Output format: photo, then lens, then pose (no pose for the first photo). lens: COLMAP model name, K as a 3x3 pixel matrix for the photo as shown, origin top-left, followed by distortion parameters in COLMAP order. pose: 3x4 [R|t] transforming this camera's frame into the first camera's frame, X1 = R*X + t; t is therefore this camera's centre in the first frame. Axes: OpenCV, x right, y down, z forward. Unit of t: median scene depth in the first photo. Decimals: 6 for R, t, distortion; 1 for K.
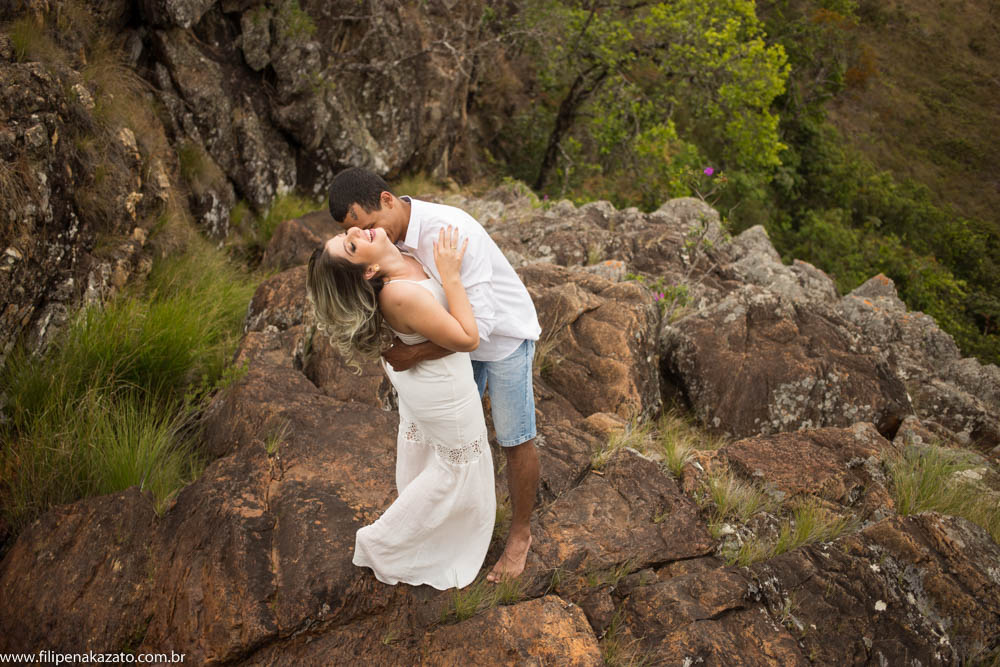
lens RADIAL K [[1097.4, 0, 495.7], [0, 1097.4, 325.6], [0, 0, 1]] dist [-0.054347, 0.000000]
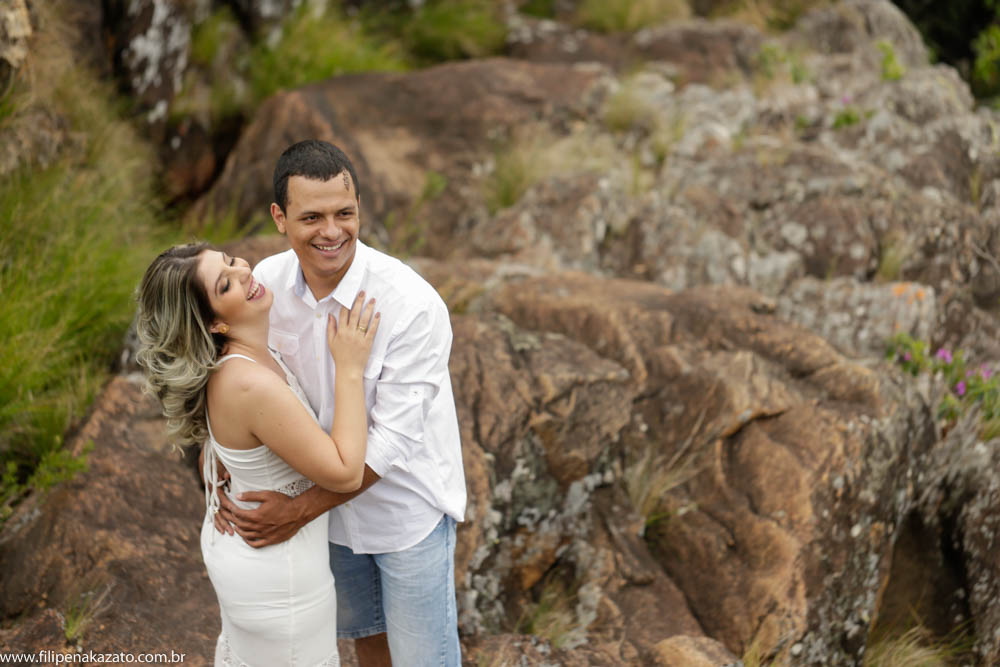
lens RADIAL K [[2893.0, 0, 500.2], [0, 2893.0, 335.4], [0, 0, 1]] dist [-0.071909, 0.000000]
pose [[0.979956, 0.120890, -0.158344, 0.174370], [-0.113987, 0.992120, 0.052007, -0.107656], [0.163383, -0.032916, 0.986013, -0.342307]]
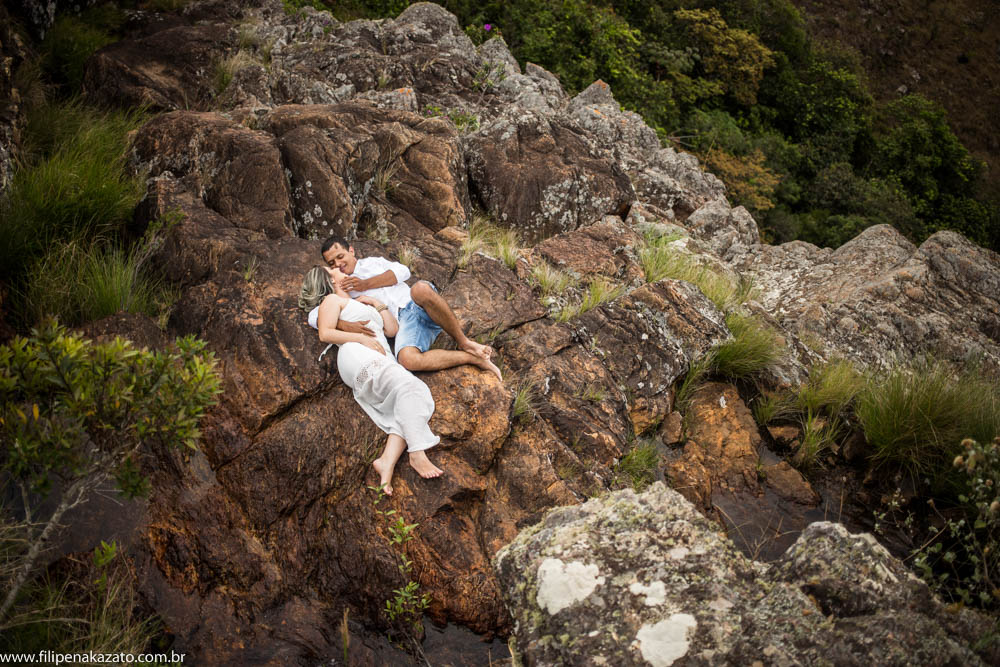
lens RADIAL K [[1097.4, 0, 503.7], [0, 1097.4, 329.8], [0, 0, 1]] dist [-0.054347, 0.000000]
pose [[0.956448, -0.109720, 0.270498, -0.200776], [0.044591, 0.970712, 0.236072, -0.106126], [-0.288477, -0.213729, 0.933328, -0.342473]]
